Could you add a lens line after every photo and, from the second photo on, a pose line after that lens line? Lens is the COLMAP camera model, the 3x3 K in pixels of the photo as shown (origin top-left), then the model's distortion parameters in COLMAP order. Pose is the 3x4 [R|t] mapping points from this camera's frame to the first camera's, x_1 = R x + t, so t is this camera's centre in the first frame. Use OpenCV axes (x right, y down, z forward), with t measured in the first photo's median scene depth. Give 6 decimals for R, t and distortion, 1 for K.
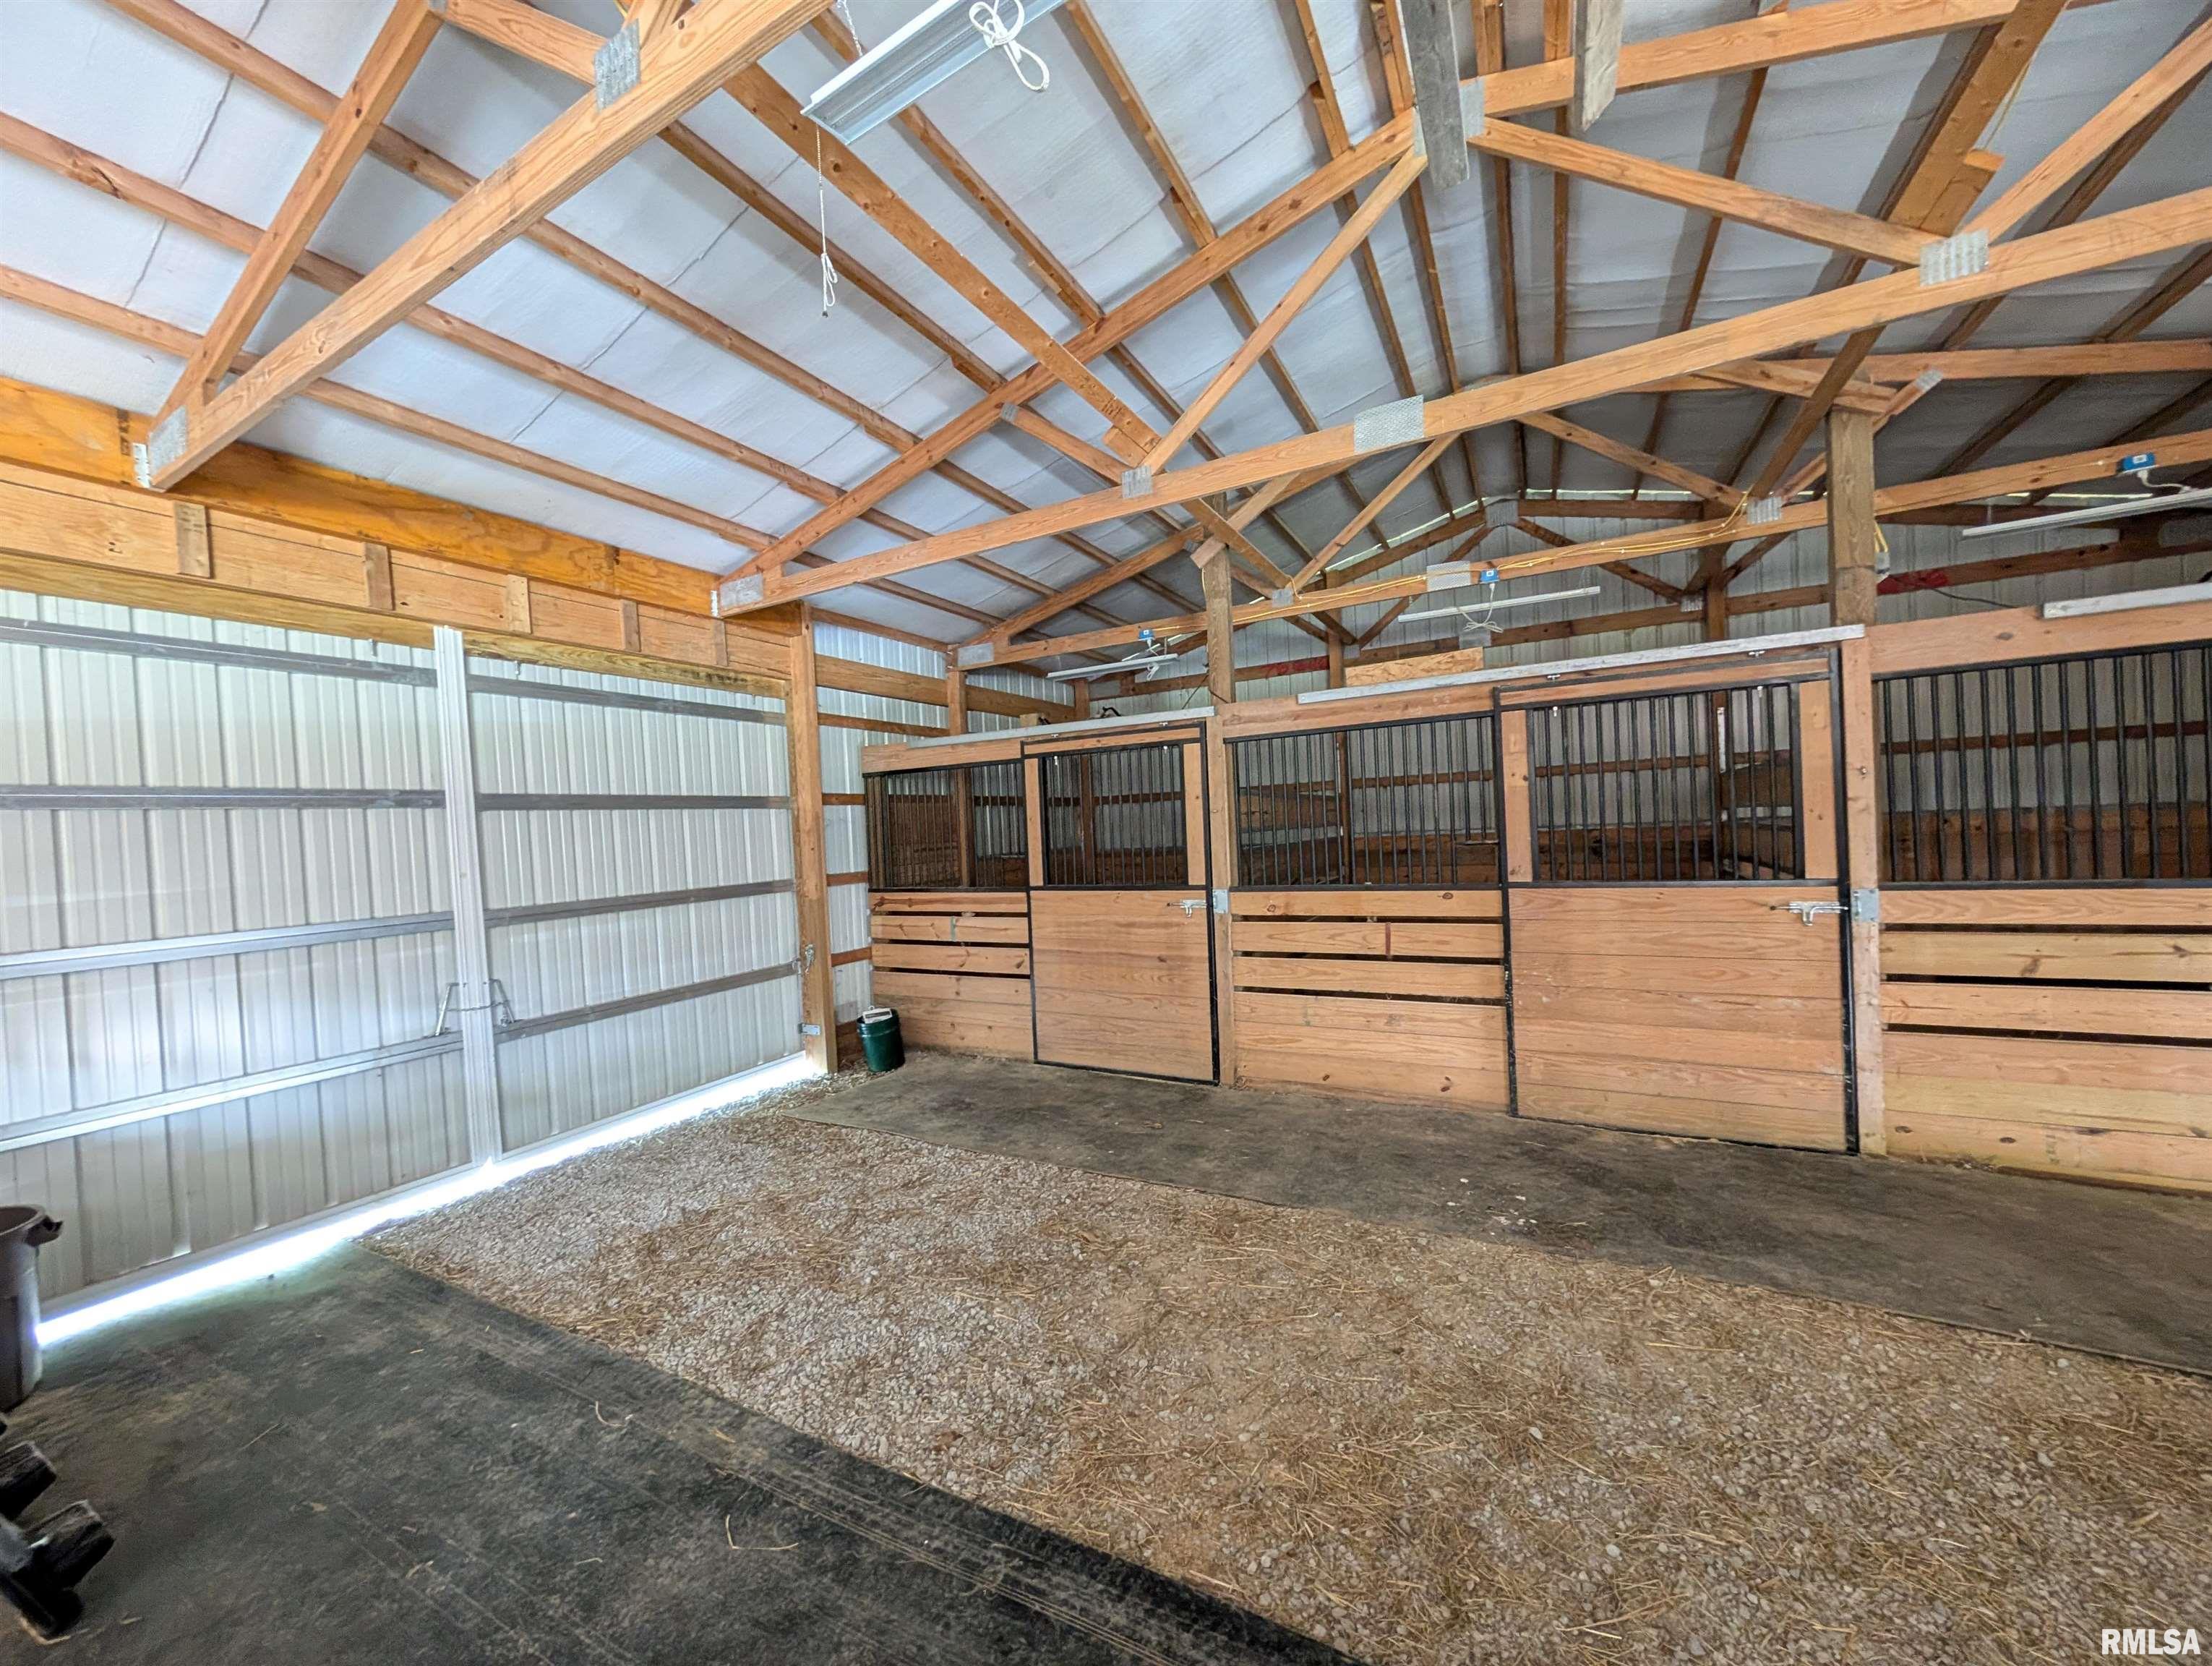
lens RADIAL K [[808.4, 0, 1105.9], [0, 808.4, 843.6], [0, 0, 1]] dist [-0.002902, 0.000794]
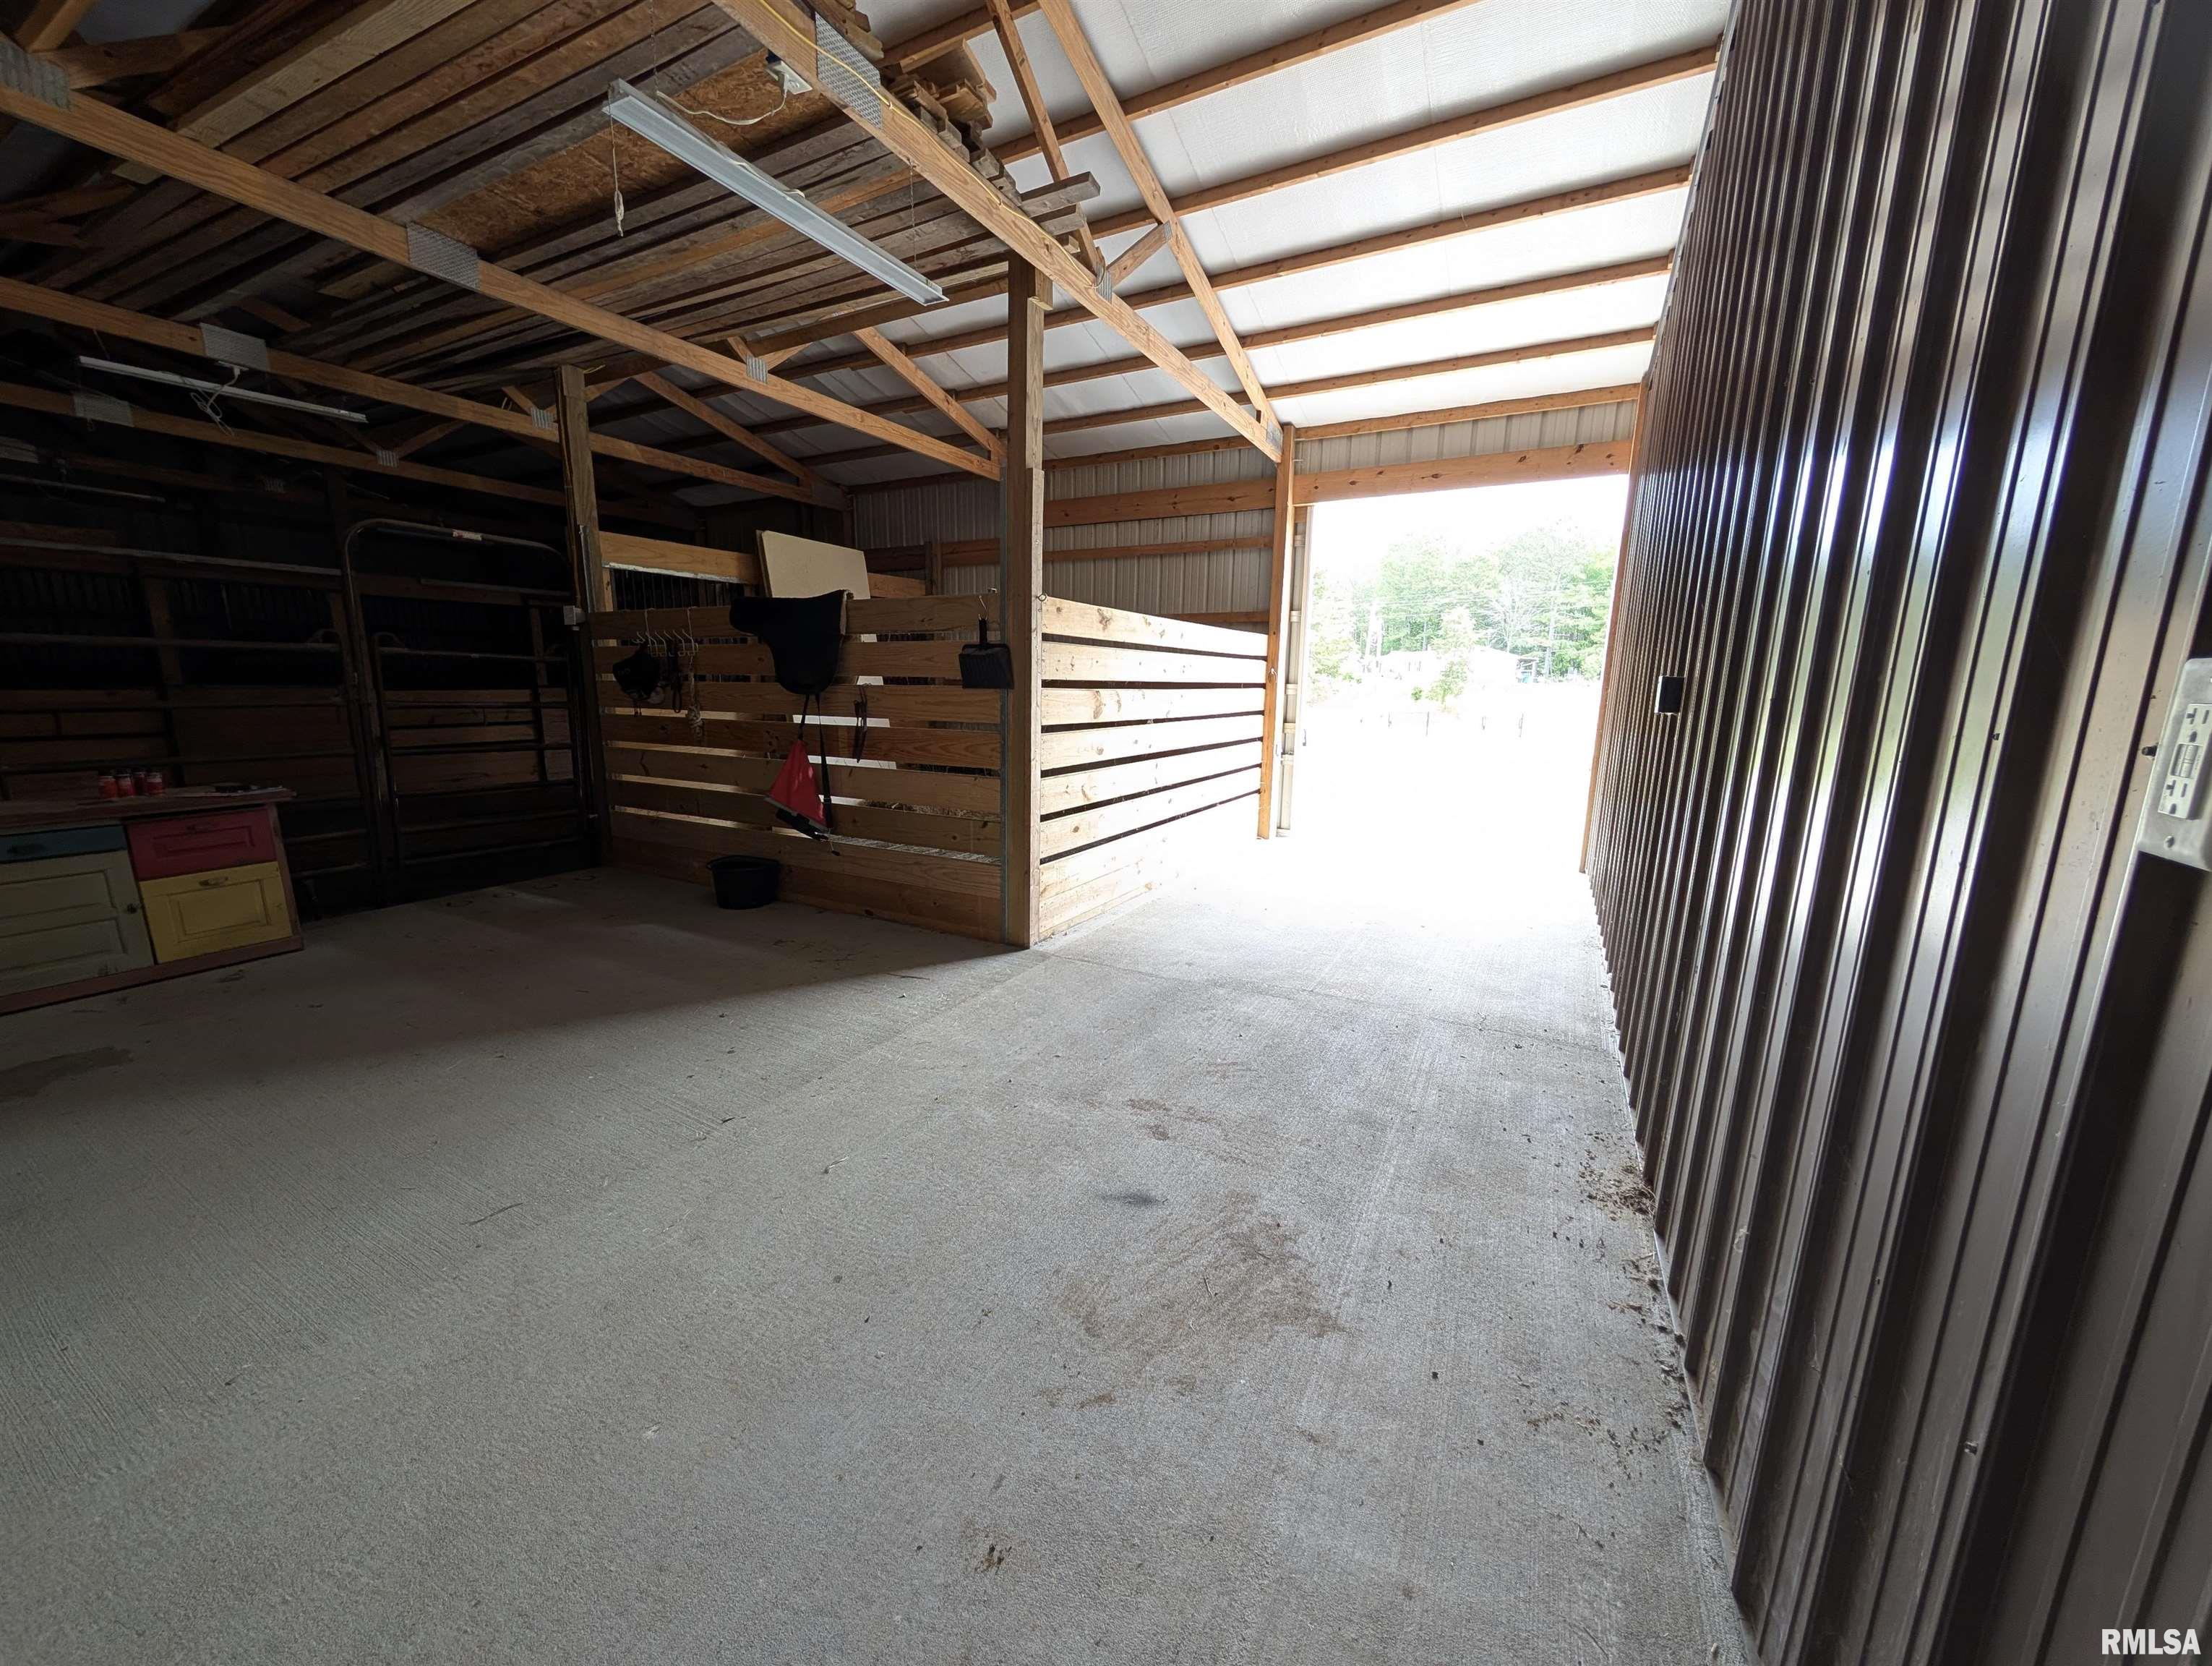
lens RADIAL K [[808.4, 0, 1094.6], [0, 808.4, 838.9], [0, 0, 1]] dist [-0.002902, 0.000794]
pose [[-0.001625, -0.142758, 0.989756, -1.273670], [0.005691, 0.989740, 0.142765, 0.145402], [-0.999982, 0.005864, -0.000796, -0.971993]]
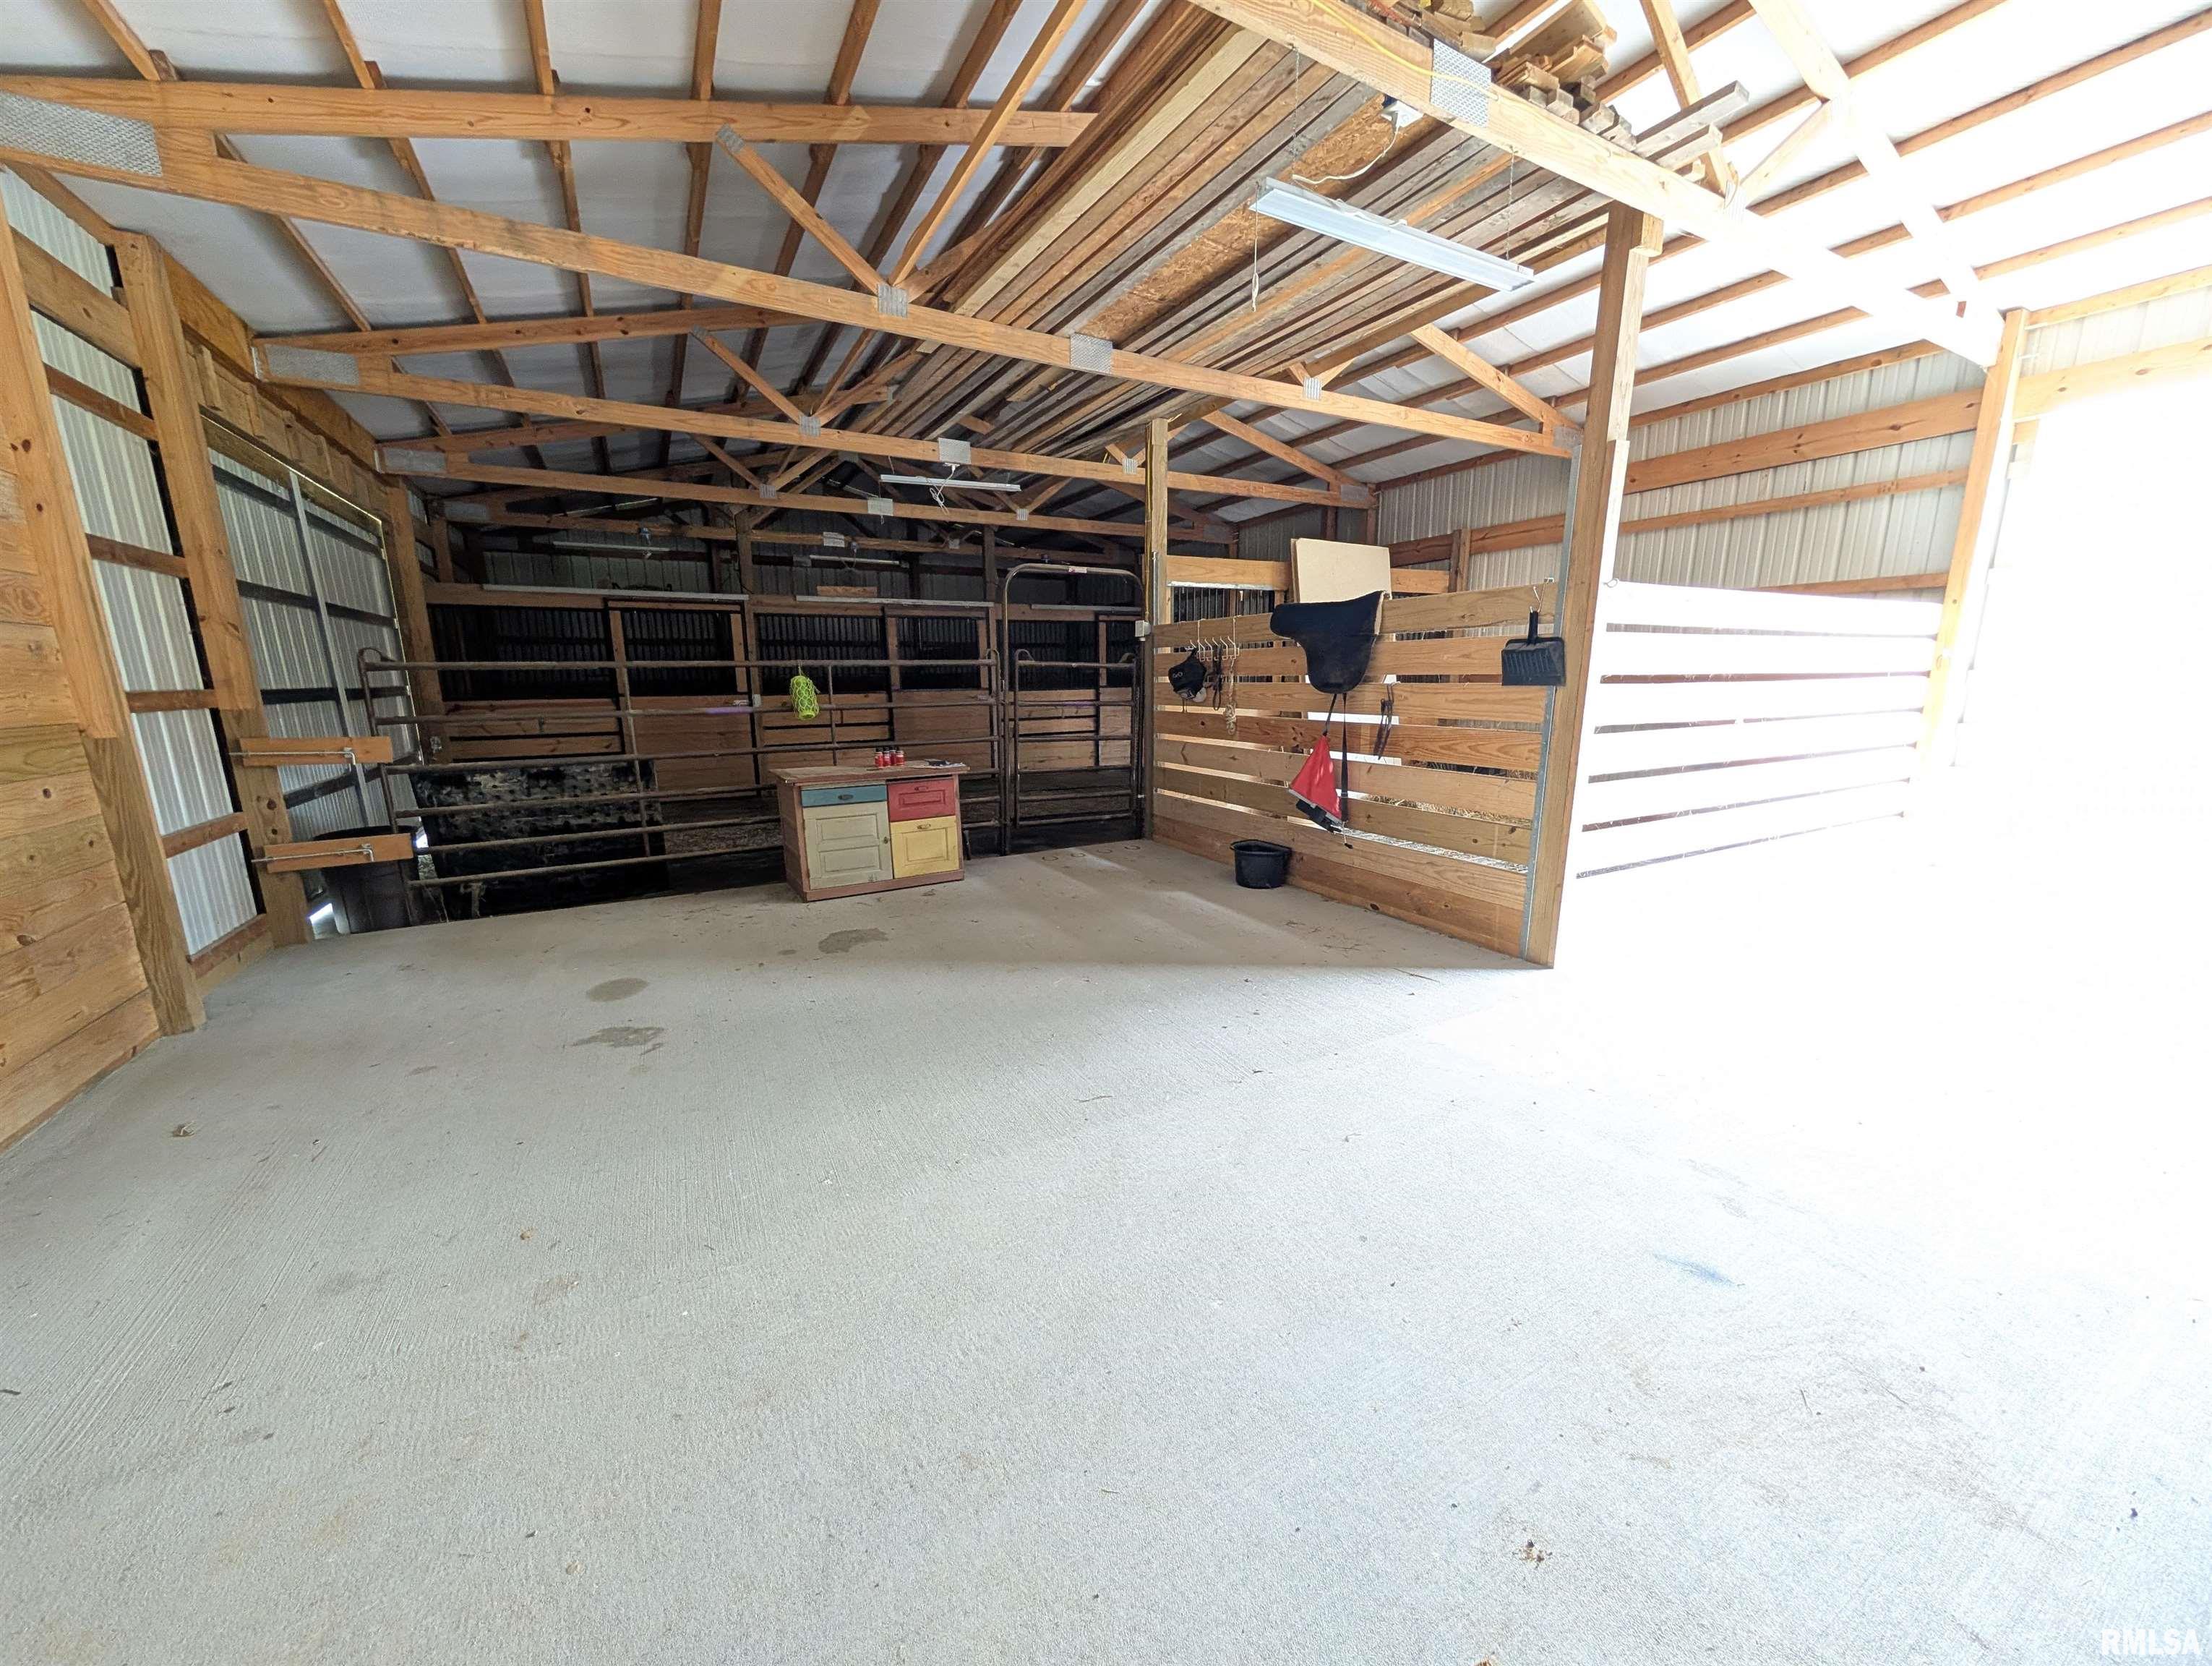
lens RADIAL K [[808.4, 0, 1101.5], [0, 808.4, 838.6], [0, 0, 1]] dist [-0.002902, 0.000794]
pose [[0.538143, -0.124575, 0.833596, -1.335229], [-0.000559, 0.988964, 0.148154, 0.139721], [-0.842853, -0.080194, 0.532135, -0.927155]]
